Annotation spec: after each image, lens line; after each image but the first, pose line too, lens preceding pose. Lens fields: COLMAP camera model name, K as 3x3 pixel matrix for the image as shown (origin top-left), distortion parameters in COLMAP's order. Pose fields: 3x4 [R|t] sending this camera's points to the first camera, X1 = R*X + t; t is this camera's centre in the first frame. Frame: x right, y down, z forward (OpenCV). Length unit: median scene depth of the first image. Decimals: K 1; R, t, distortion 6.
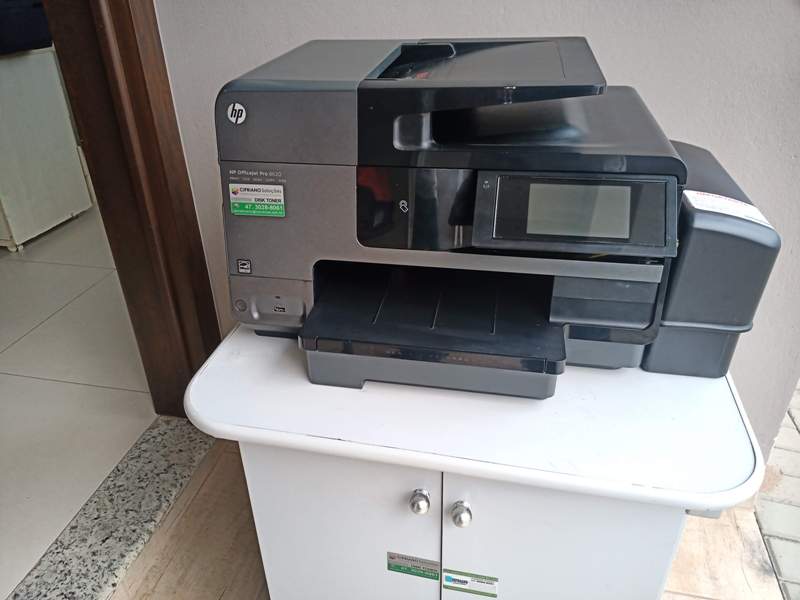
lens RADIAL K [[611.3, 0, 398.7], [0, 611.3, 300.7], [0, 0, 1]] dist [0.018989, -0.029238]
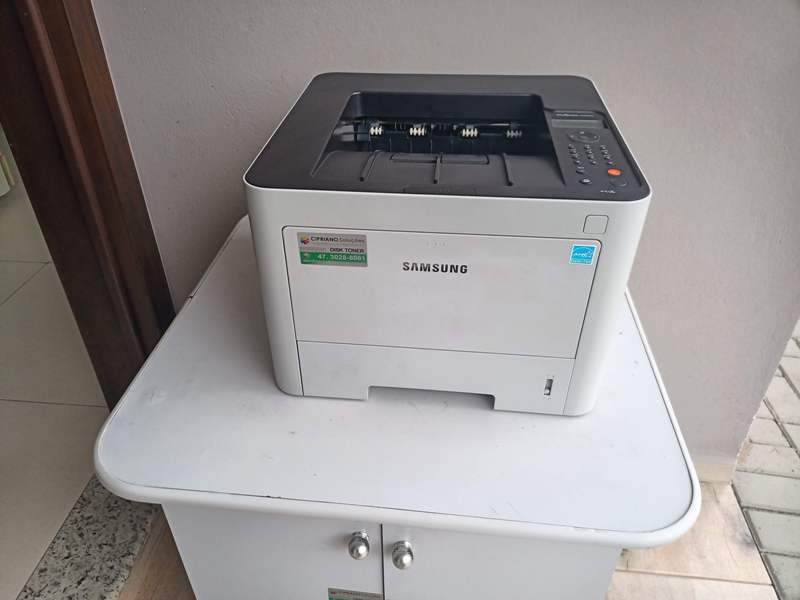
lens RADIAL K [[611.3, 0, 393.2], [0, 611.3, 302.6], [0, 0, 1]] dist [0.018989, -0.029238]
pose [[0.993616, -0.057212, 0.097231, -0.071740], [0.048993, 0.995183, 0.084909, -0.079896], [-0.101621, -0.079603, 0.991633, 0.064114]]
